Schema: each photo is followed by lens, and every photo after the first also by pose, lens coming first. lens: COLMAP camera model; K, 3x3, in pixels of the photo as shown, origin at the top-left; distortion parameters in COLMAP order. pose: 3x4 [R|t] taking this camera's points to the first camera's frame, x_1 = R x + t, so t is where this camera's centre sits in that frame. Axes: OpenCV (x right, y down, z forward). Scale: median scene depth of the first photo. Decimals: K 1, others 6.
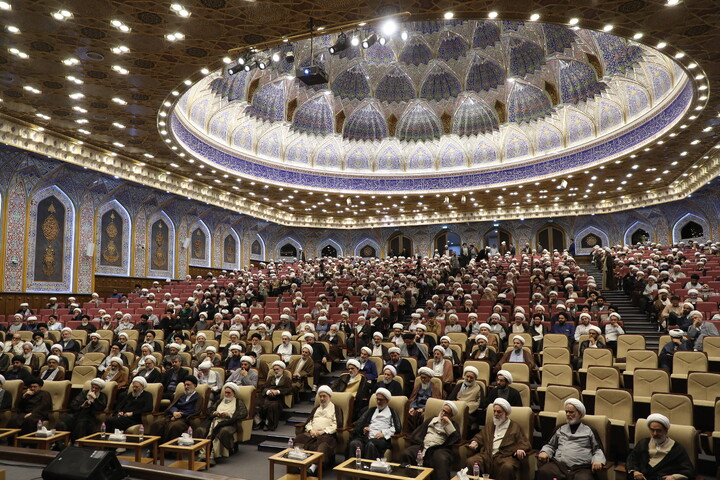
lens RADIAL K [[572.3, 0, 352.9], [0, 572.3, 230.8], [0, 0, 1]] dist [-0.074081, 0.054386]
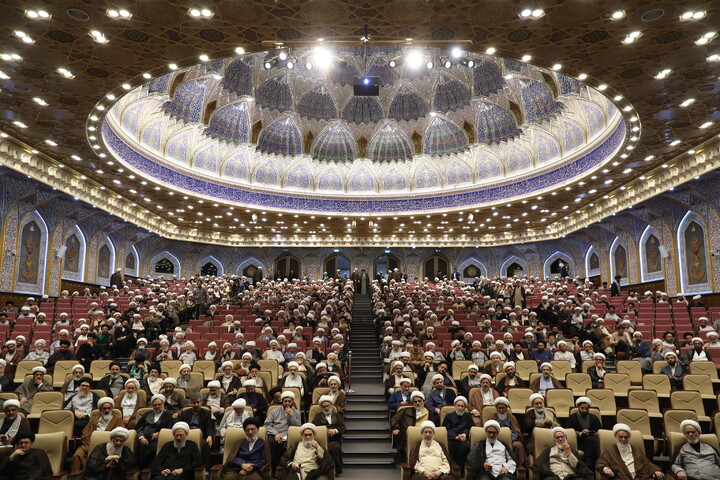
lens RADIAL K [[572.3, 0, 372.8], [0, 572.3, 234.4], [0, 0, 1]] dist [-0.074081, 0.054386]
pose [[0.923599, 0.069009, 0.377098, -0.192426], [-0.056863, 0.997444, -0.043263, 0.006422], [-0.379120, 0.018515, 0.925162, 0.069156]]
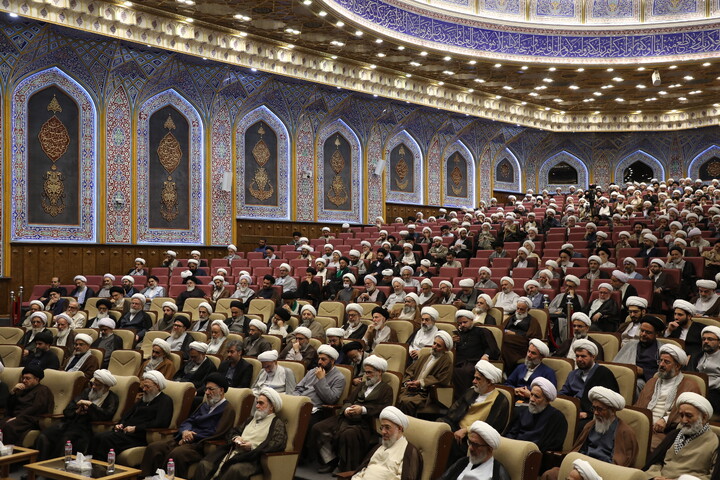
lens RADIAL K [[867.2, 0, 337.4], [0, 867.2, 237.9], [0, 0, 1]] dist [0.145768, 0.000000]
pose [[0.895815, -0.005089, -0.444398, 0.104947], [0.047821, 0.995233, 0.085000, 0.015724], [0.441847, -0.097395, 0.891788, 0.098690]]
